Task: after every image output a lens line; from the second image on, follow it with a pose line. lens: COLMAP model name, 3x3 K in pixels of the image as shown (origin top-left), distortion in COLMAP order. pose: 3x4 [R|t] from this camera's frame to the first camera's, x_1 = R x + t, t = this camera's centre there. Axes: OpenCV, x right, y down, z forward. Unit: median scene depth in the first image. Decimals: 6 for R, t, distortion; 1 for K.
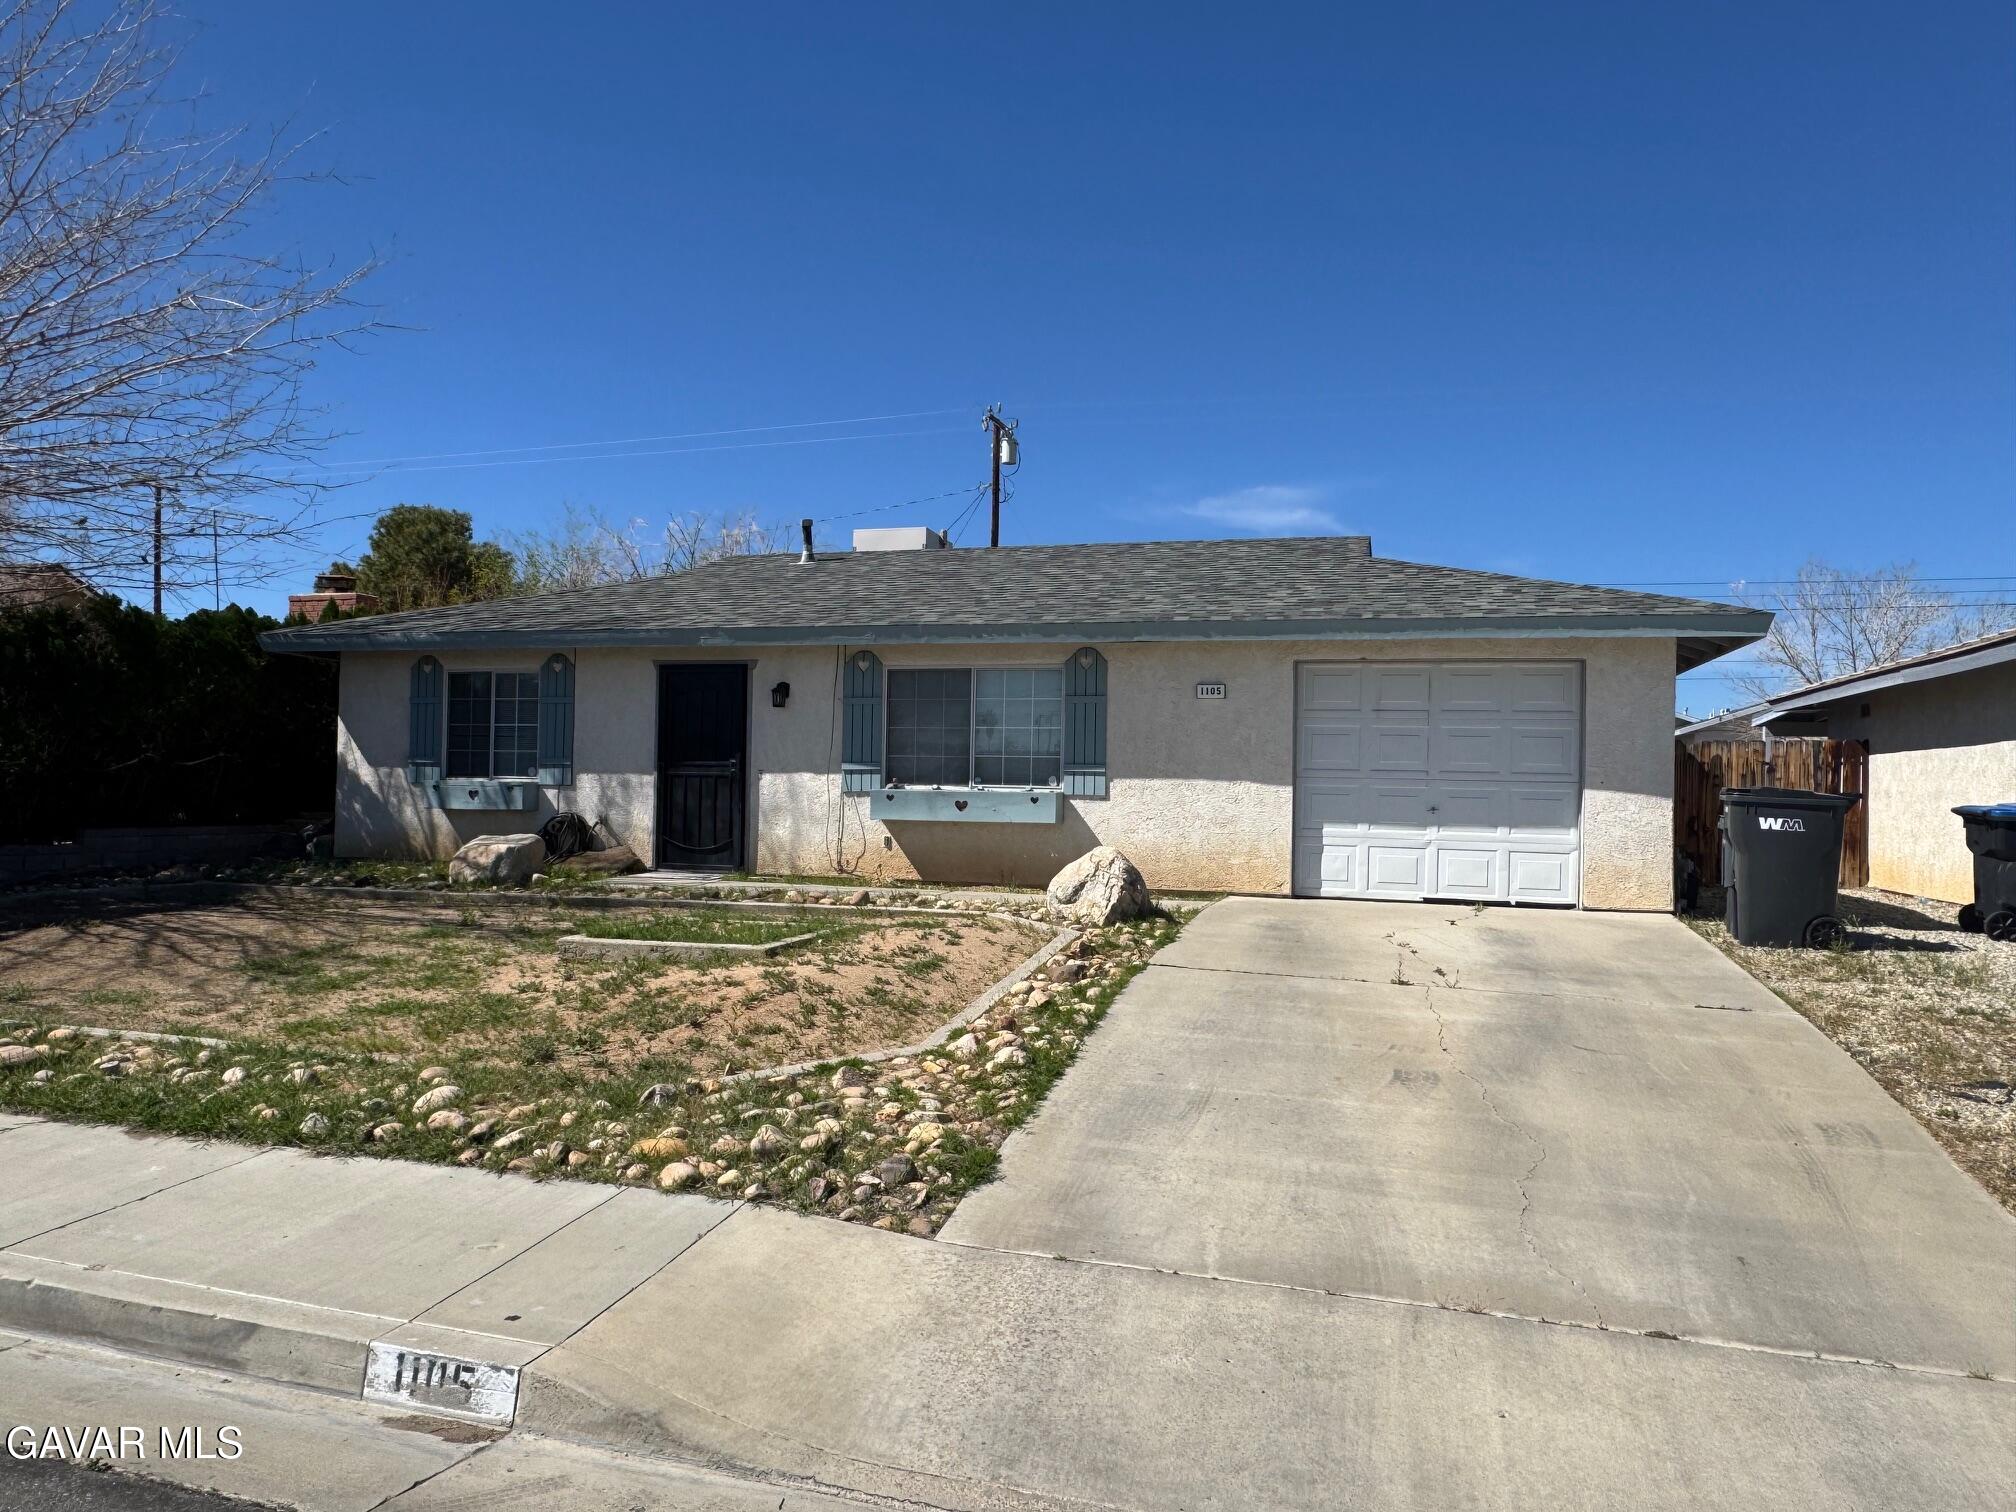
lens RADIAL K [[1398.7, 0, 1014.5], [0, 1398.7, 761.1], [0, 0, 1]] dist [-0.000031, 0.000146]
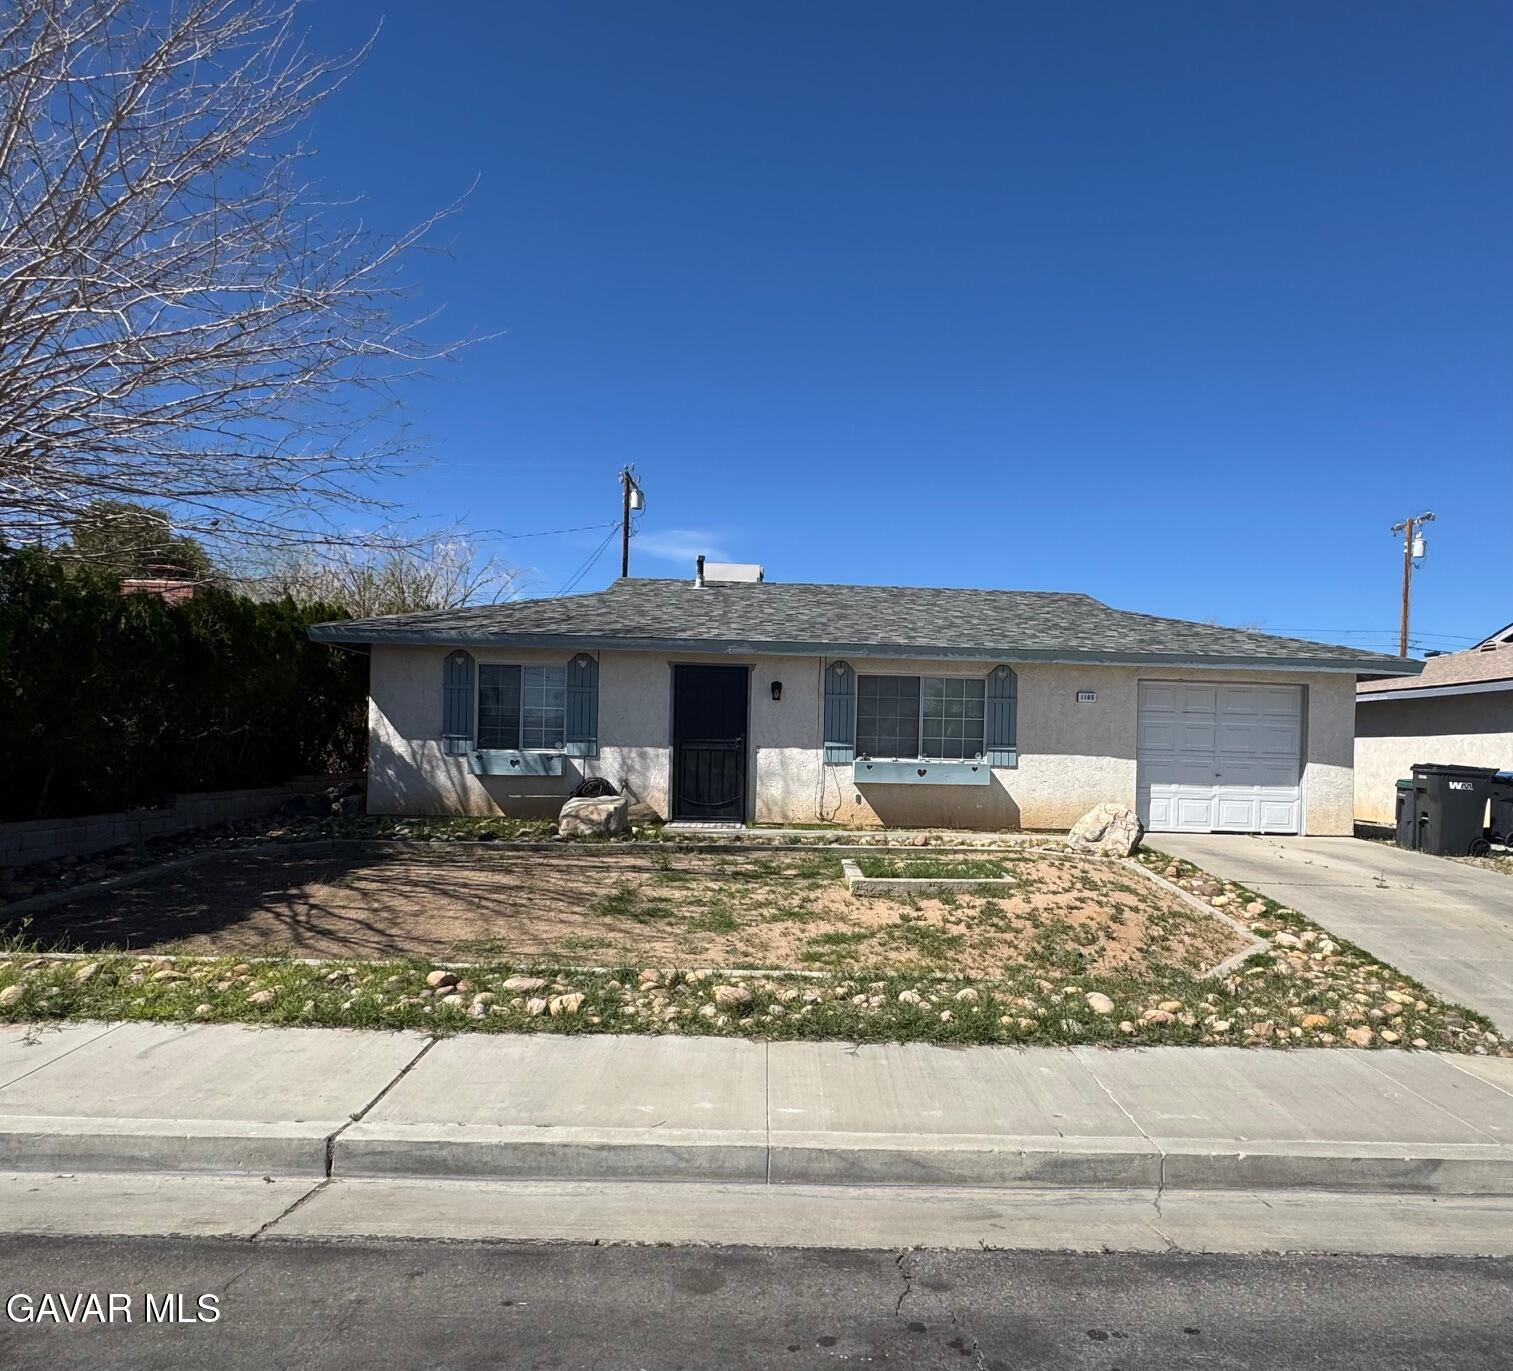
lens RADIAL K [[1013.2, 0, 757.1], [0, 1013.2, 734.5], [0, 0, 1]] dist [-0.000096, 0.001586]
pose [[0.941900, 0.008691, 0.335781, -0.522859], [-0.013364, 0.999843, 0.011611, -0.016302], [-0.335627, -0.015424, 0.941869, 0.079001]]
